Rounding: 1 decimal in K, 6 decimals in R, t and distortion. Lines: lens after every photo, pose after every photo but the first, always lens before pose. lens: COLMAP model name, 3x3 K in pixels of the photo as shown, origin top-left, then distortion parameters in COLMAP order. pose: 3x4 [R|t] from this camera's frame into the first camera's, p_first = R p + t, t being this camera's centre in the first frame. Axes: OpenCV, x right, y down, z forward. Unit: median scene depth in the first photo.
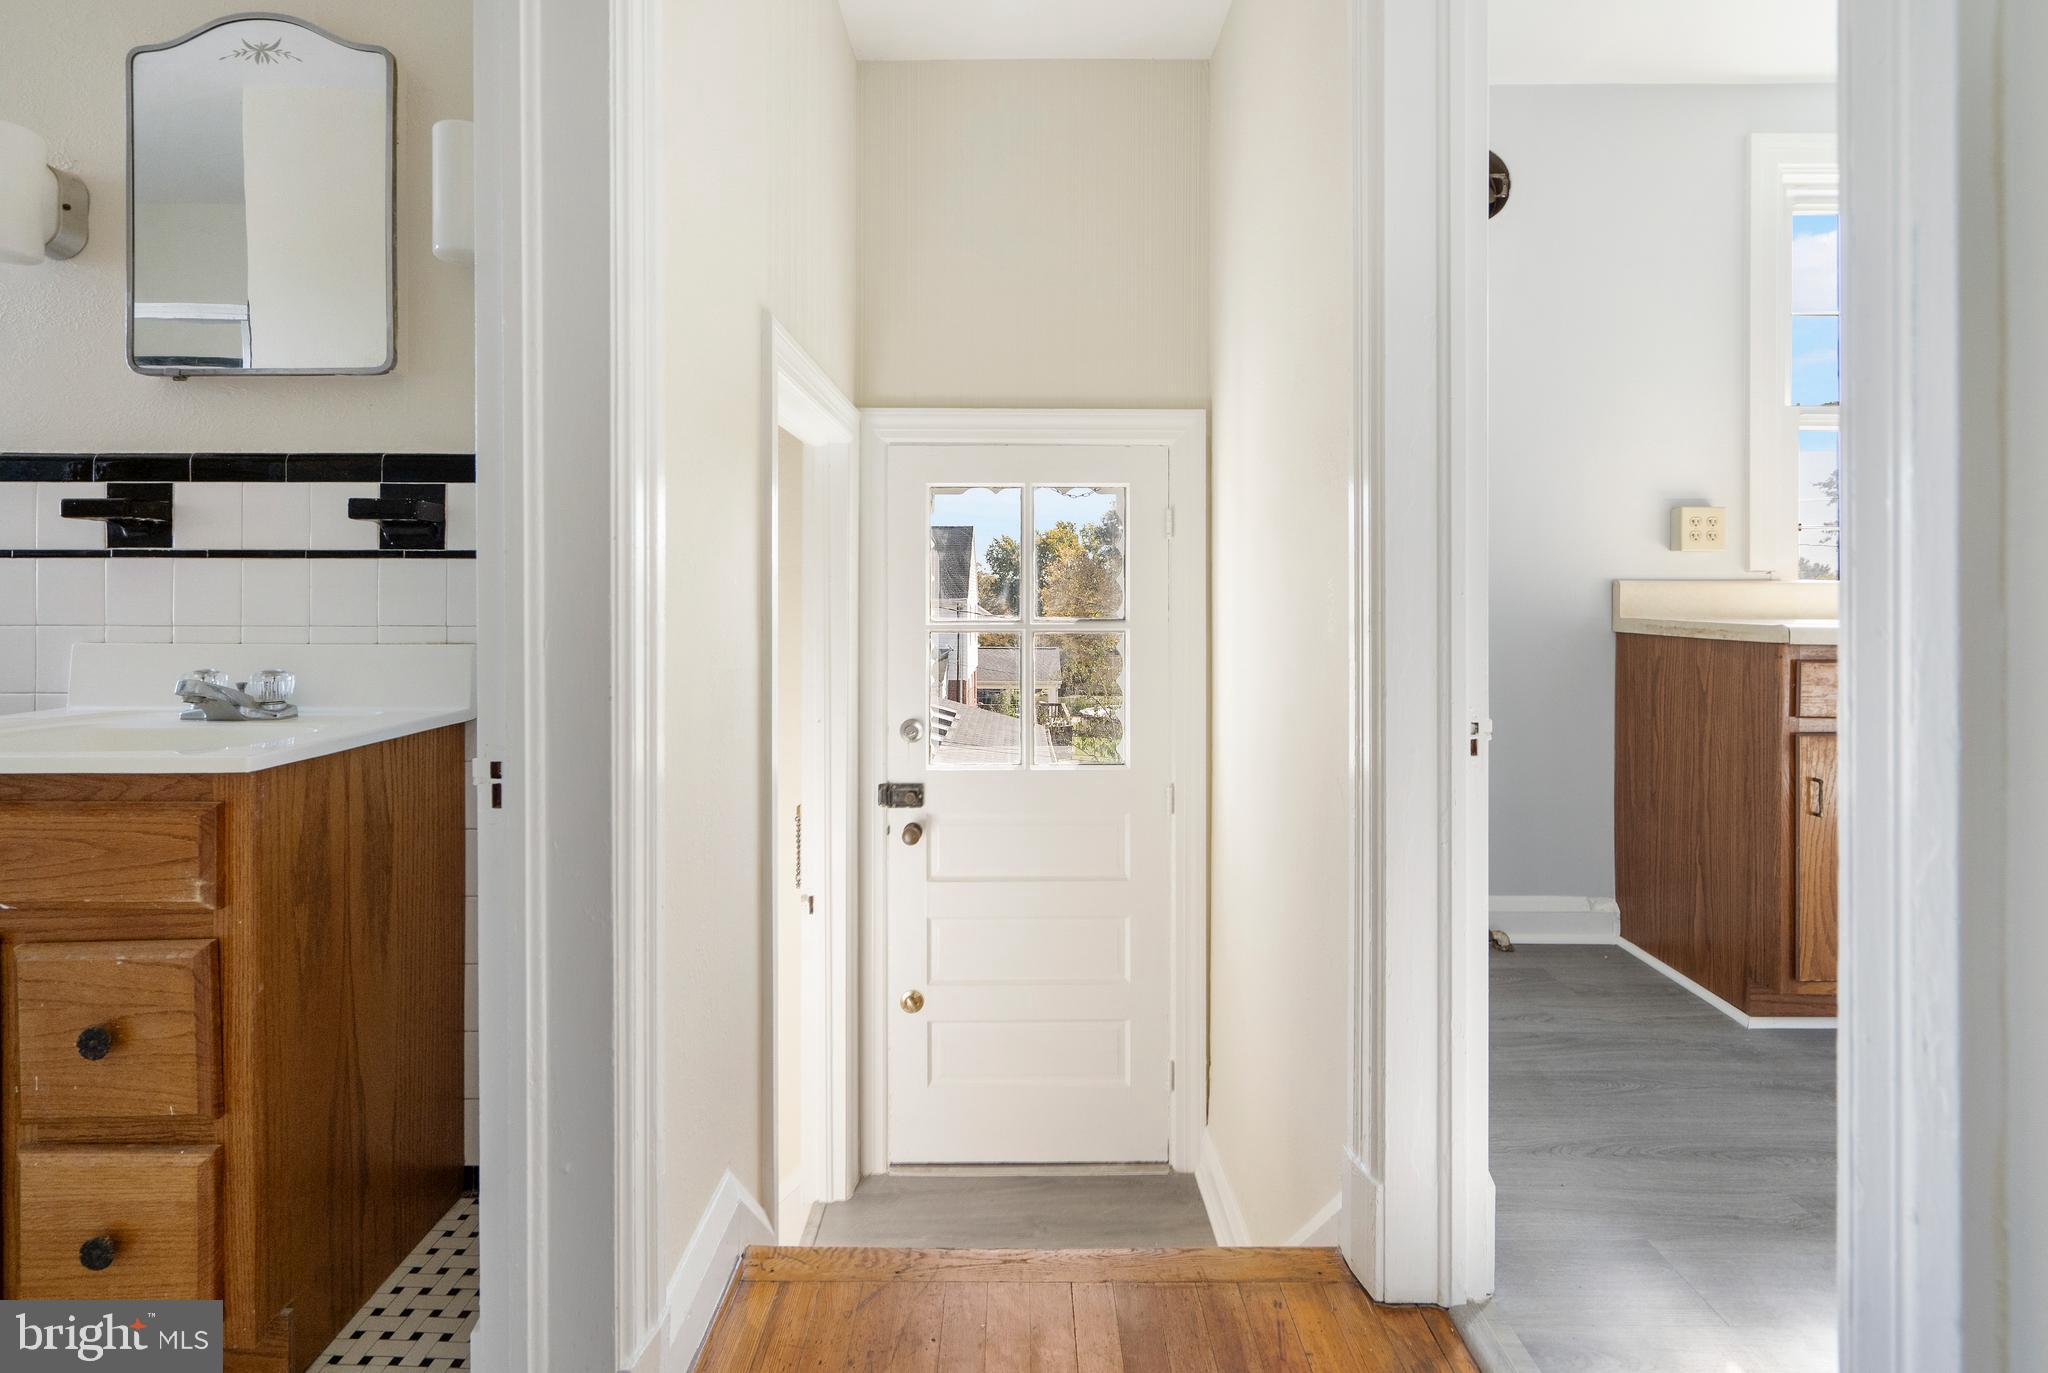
lens RADIAL K [[964.9, 0, 996.2], [0, 964.9, 599.8], [0, 0, 1]] dist [-0.005337, 0.002412]
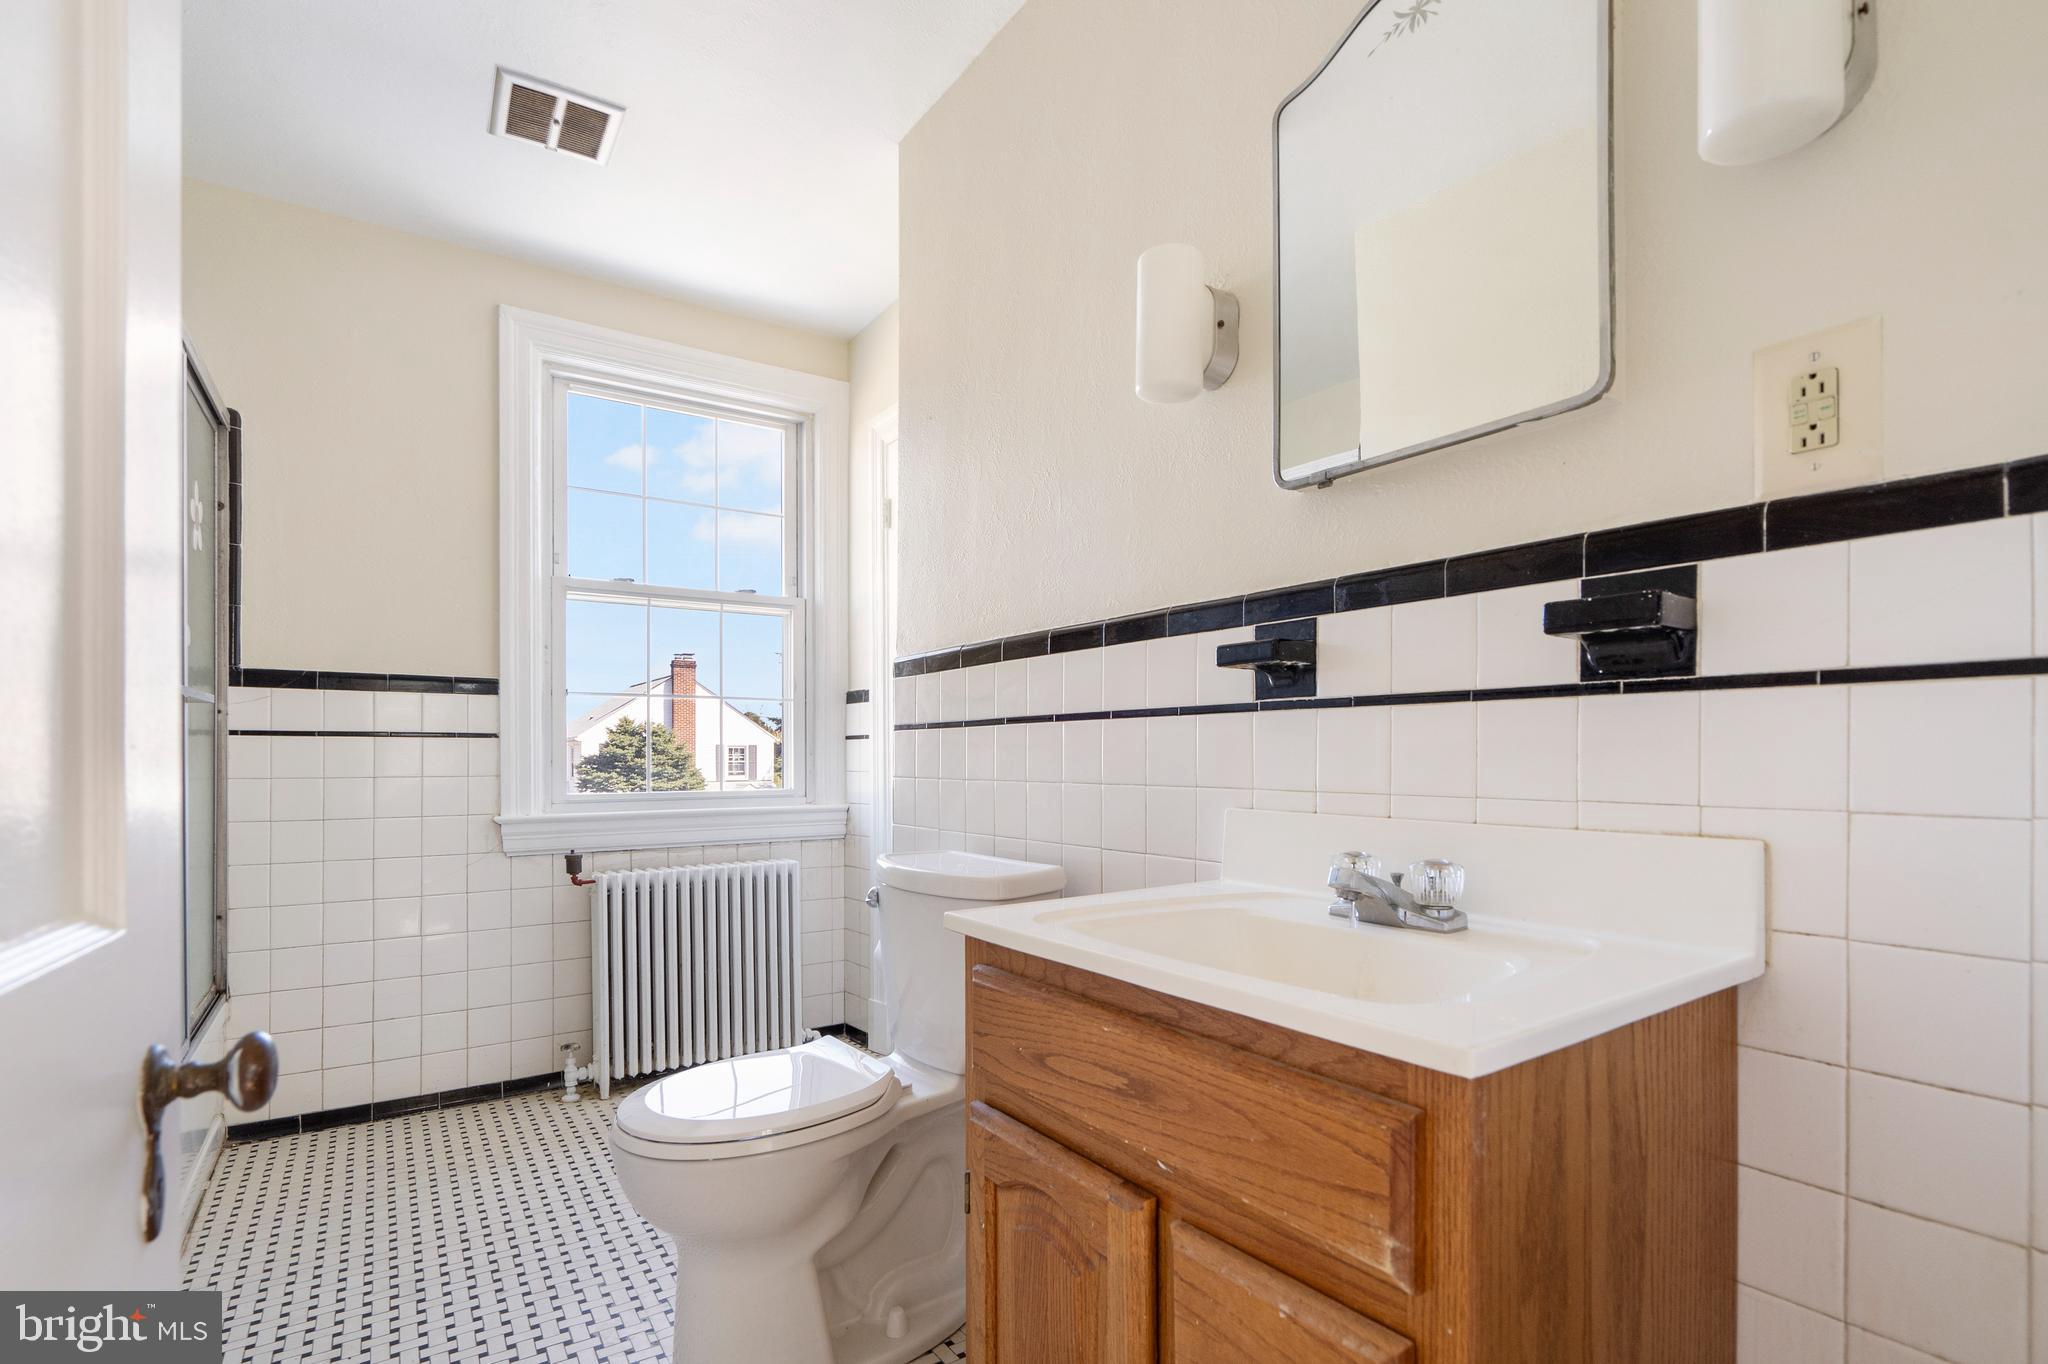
lens RADIAL K [[964.9, 0, 1019.6], [0, 964.9, 762.2], [0, 0, 1]] dist [-0.005337, 0.002412]
pose [[0.565569, 0.003720, -0.824692, -0.341456], [-0.000796, 0.999992, 0.003965, -0.001260], [0.824700, -0.001587, 0.565568, 0.347988]]
